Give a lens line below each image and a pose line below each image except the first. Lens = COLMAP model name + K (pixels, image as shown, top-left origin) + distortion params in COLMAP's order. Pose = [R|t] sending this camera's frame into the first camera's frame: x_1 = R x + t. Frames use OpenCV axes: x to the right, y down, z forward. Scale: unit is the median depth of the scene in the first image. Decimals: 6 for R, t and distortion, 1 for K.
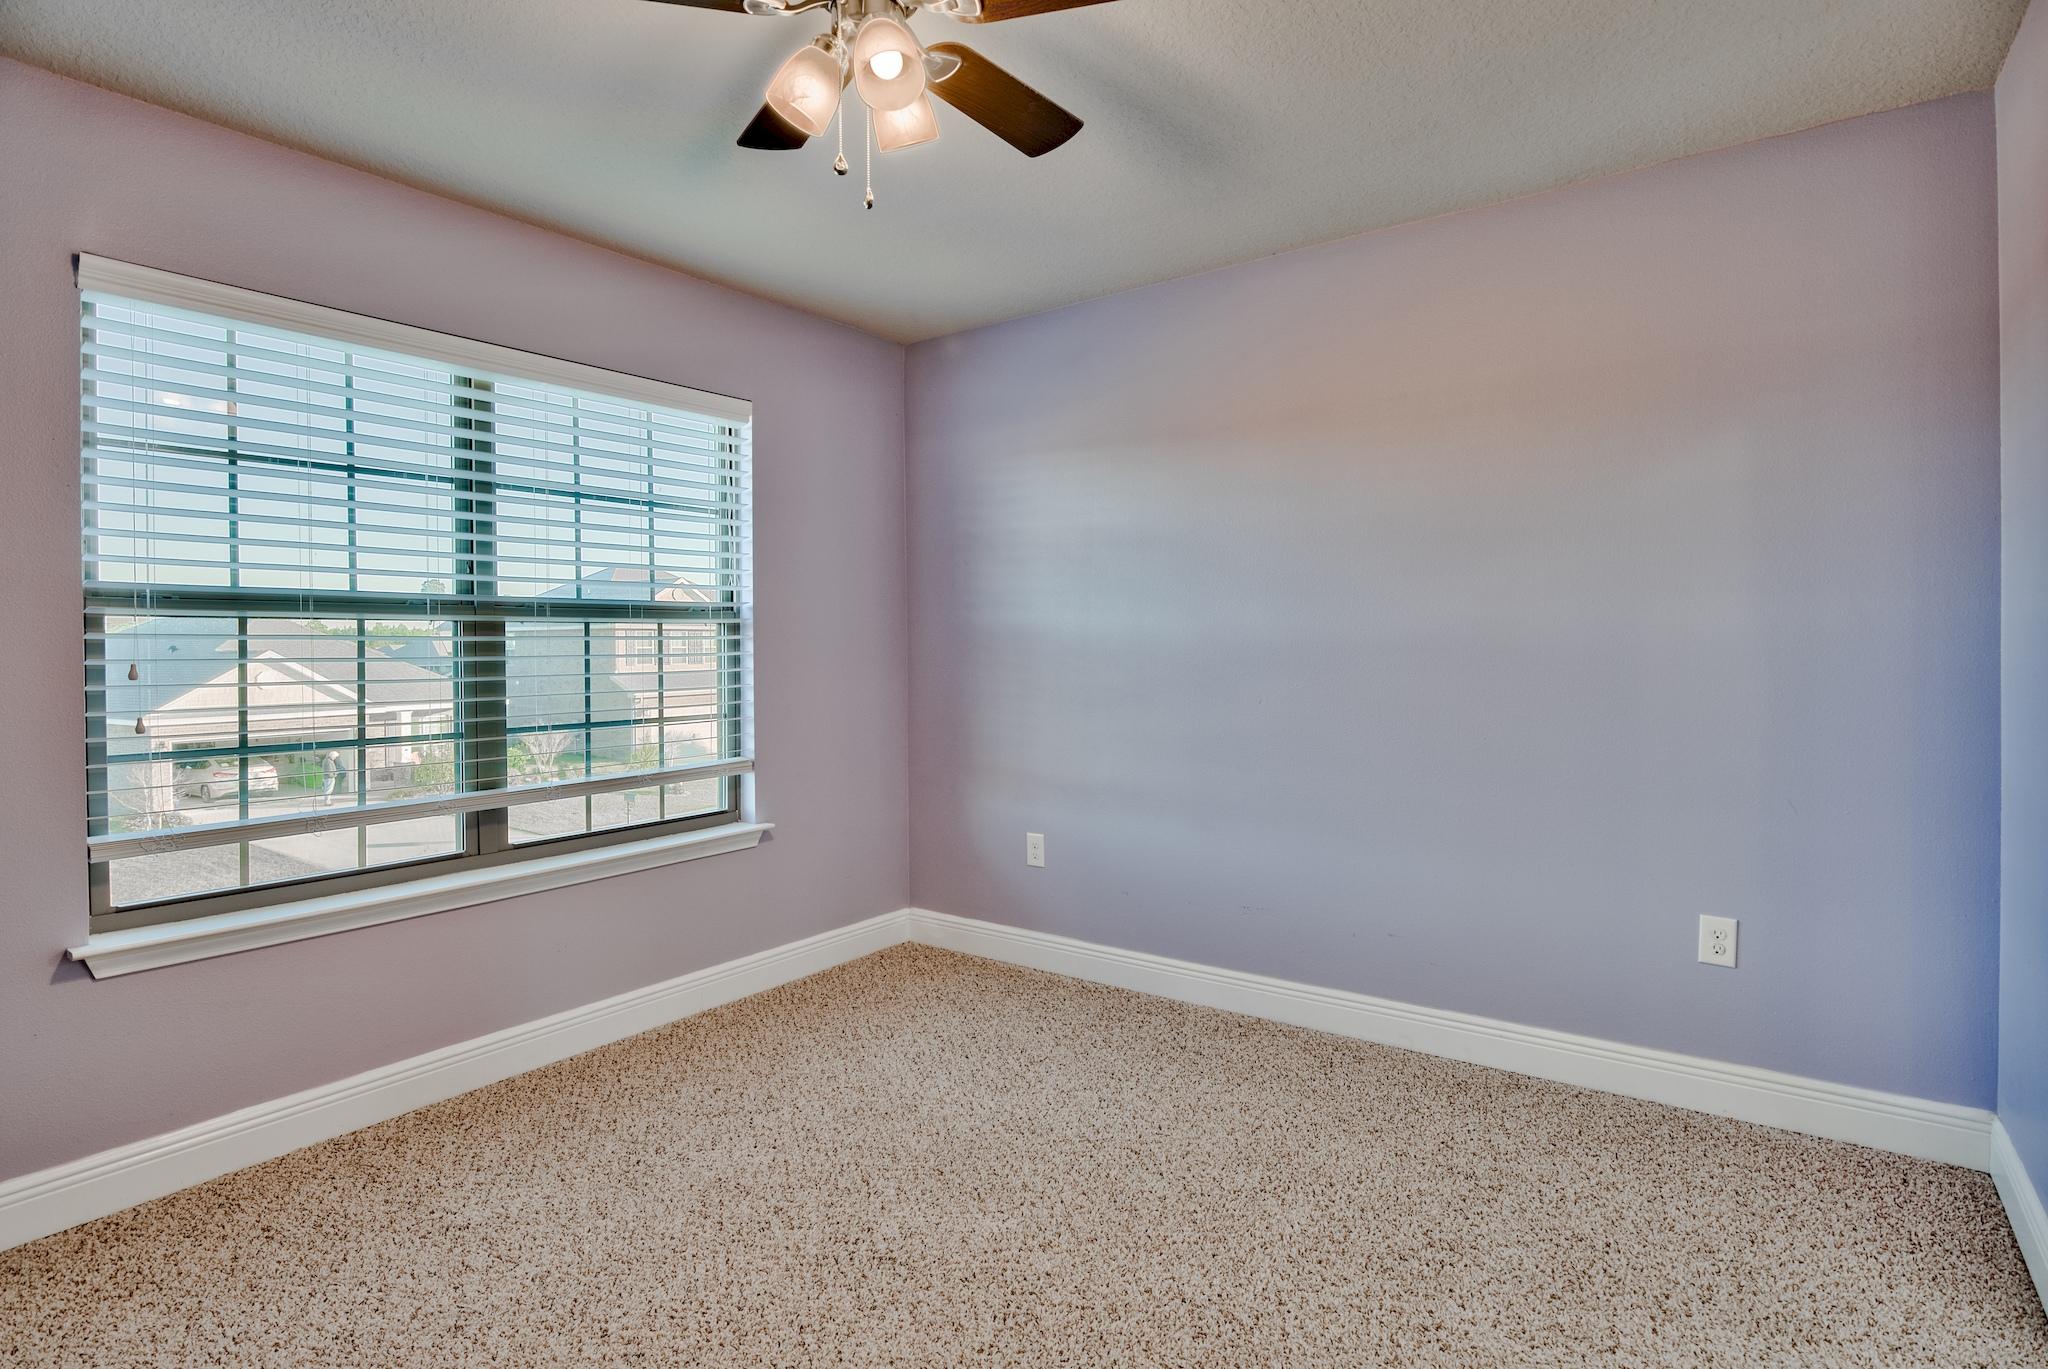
lens RADIAL K [[1022.9, 0, 1012.4], [0, 1022.9, 676.2], [0, 0, 1]] dist [-0.003846, -0.000848]
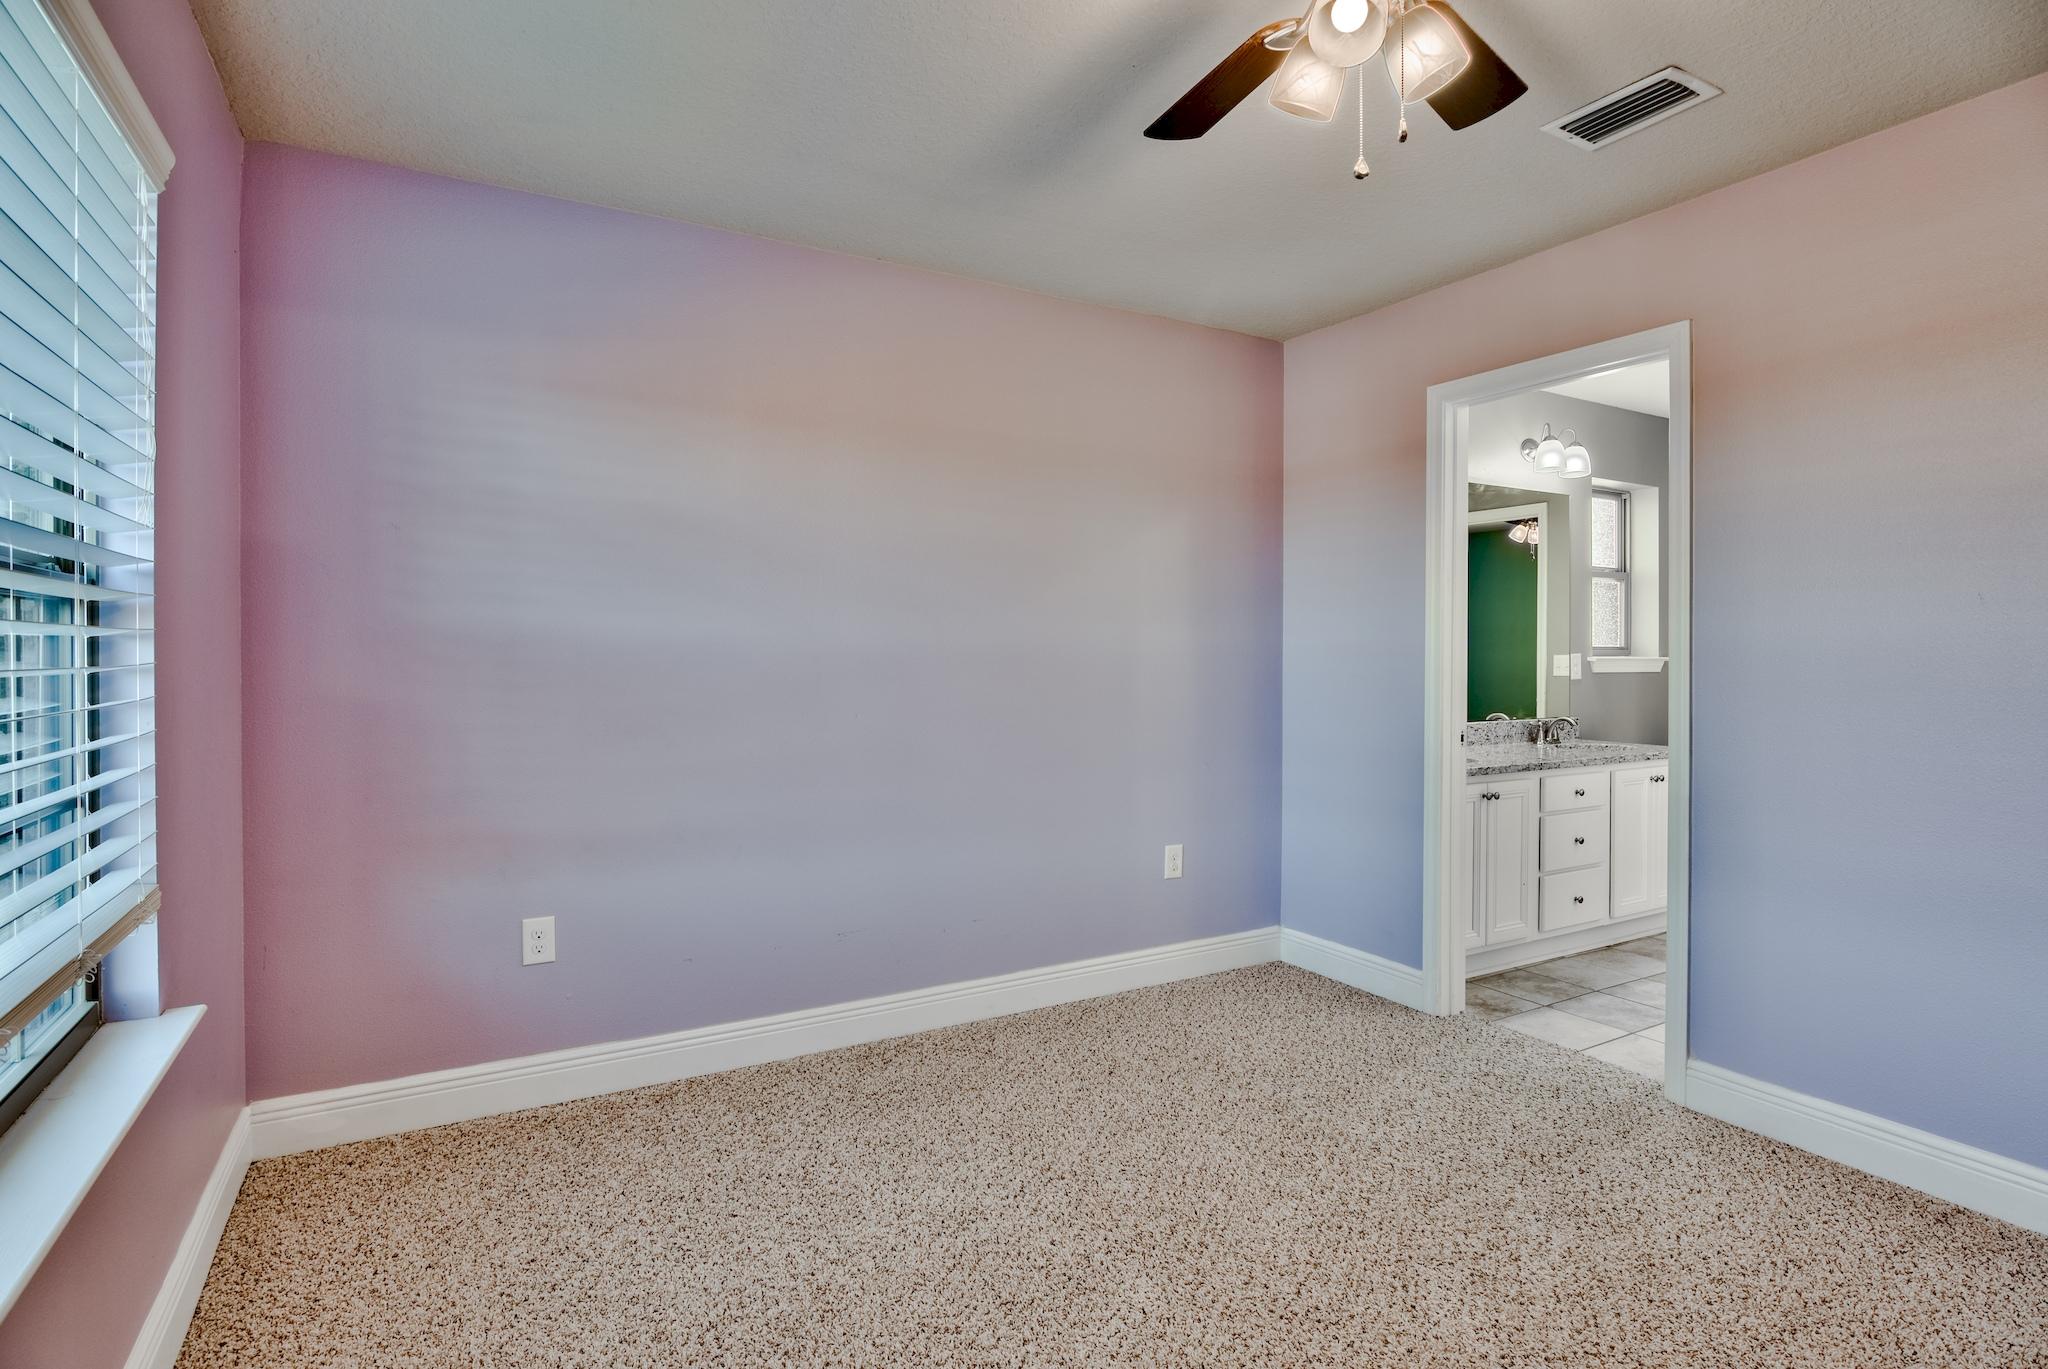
lens RADIAL K [[1022.9, 0, 1012.4], [0, 1022.9, 676.2], [0, 0, 1]] dist [-0.003846, -0.000848]
pose [[0.421832, -0.005260, 0.906659, -0.554367], [0.029435, 0.999535, -0.007896, -0.001020], [-0.906196, 0.030019, 0.421791, 0.441458]]
